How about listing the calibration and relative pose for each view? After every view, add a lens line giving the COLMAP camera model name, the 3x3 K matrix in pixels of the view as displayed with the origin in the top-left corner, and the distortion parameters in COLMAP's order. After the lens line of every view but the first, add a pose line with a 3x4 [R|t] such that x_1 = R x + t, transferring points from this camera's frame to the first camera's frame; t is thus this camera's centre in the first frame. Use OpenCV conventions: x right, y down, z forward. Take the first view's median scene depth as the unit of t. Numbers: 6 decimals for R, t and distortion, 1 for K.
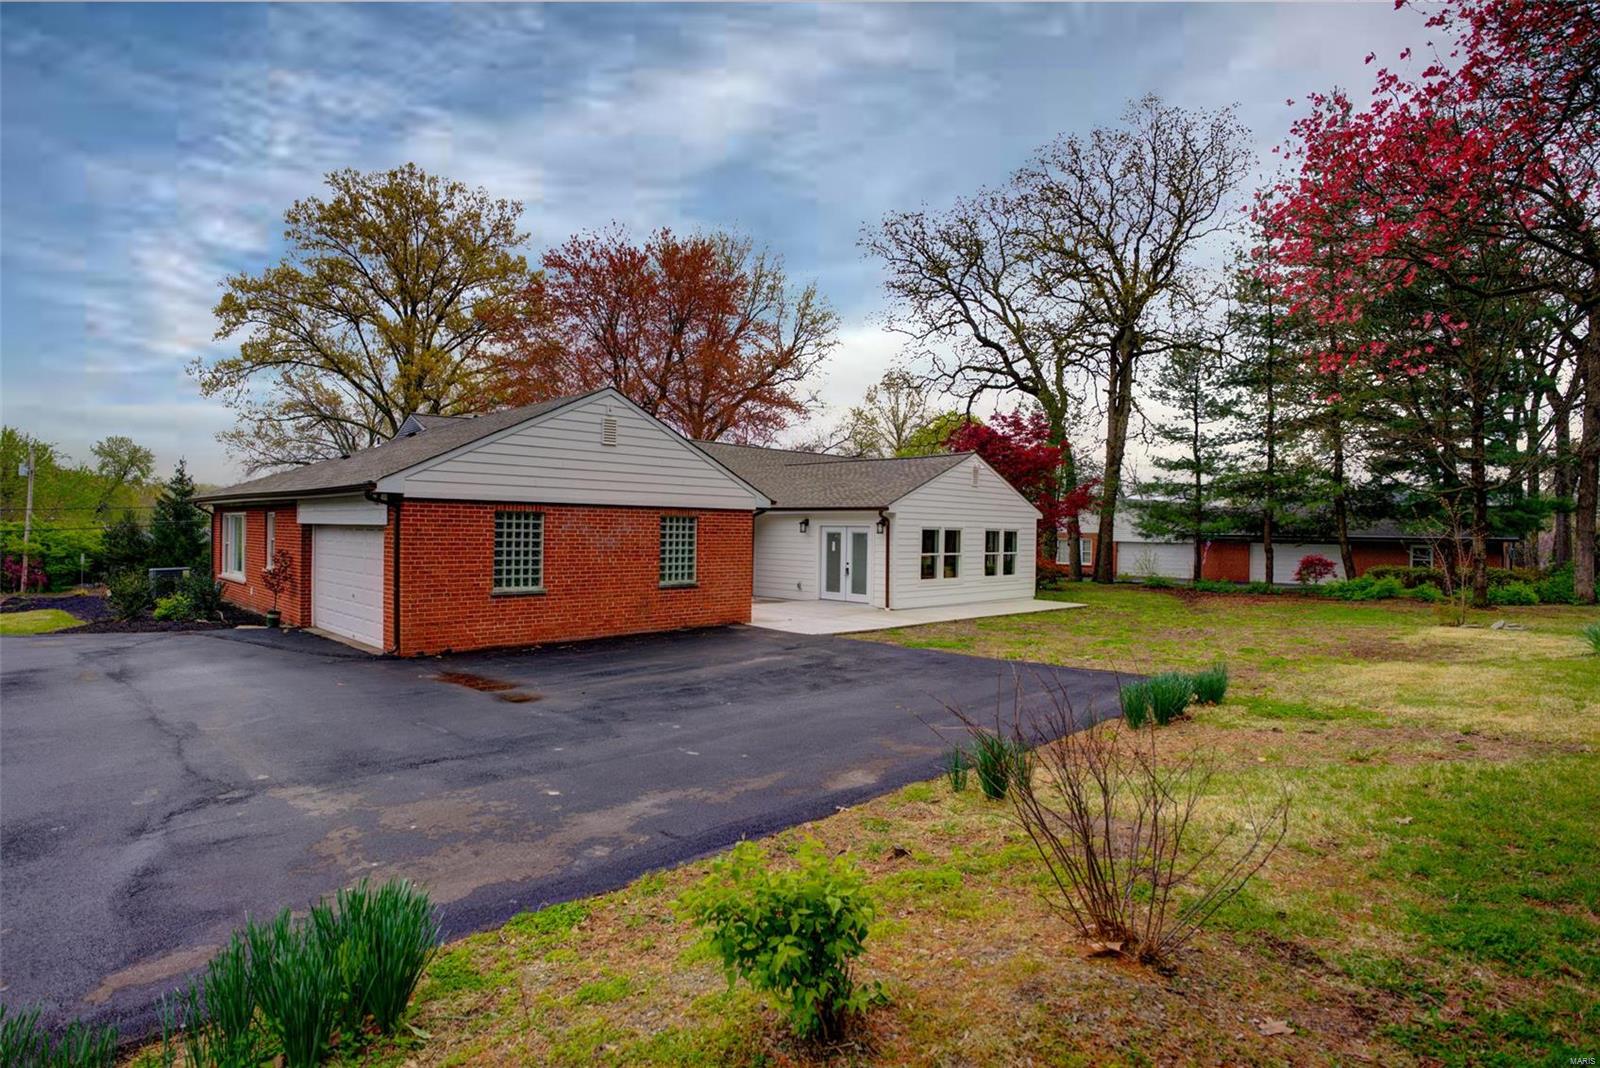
lens RADIAL K [[834.5, 0, 800.0], [0, 834.5, 534.0], [0, 0, 1]] dist [-0.077831, 0.043277]
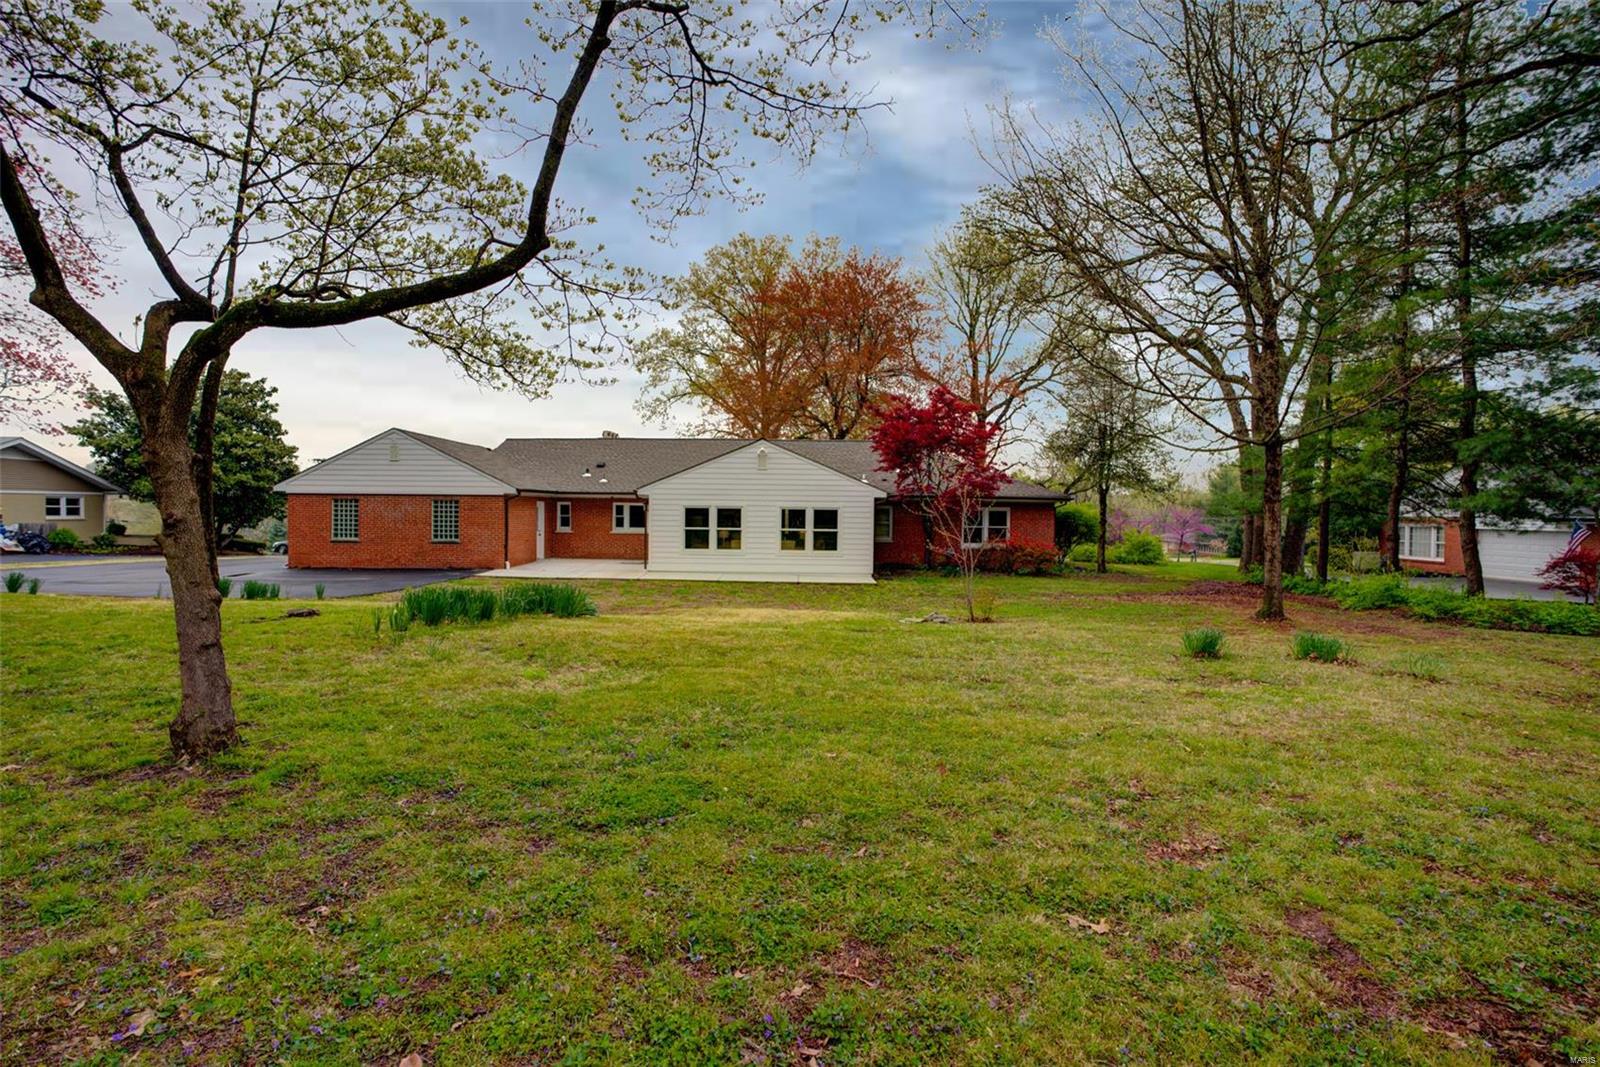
lens RADIAL K [[834.5, 0, 800.0], [0, 834.5, 533.5], [0, 0, 1]] dist [-0.077831, 0.043277]
pose [[0.732947, 0.018734, -0.680027, 1.109495], [-0.004375, 0.999730, 0.022827, 0.003467], [0.680271, -0.013756, 0.732831, 0.199133]]
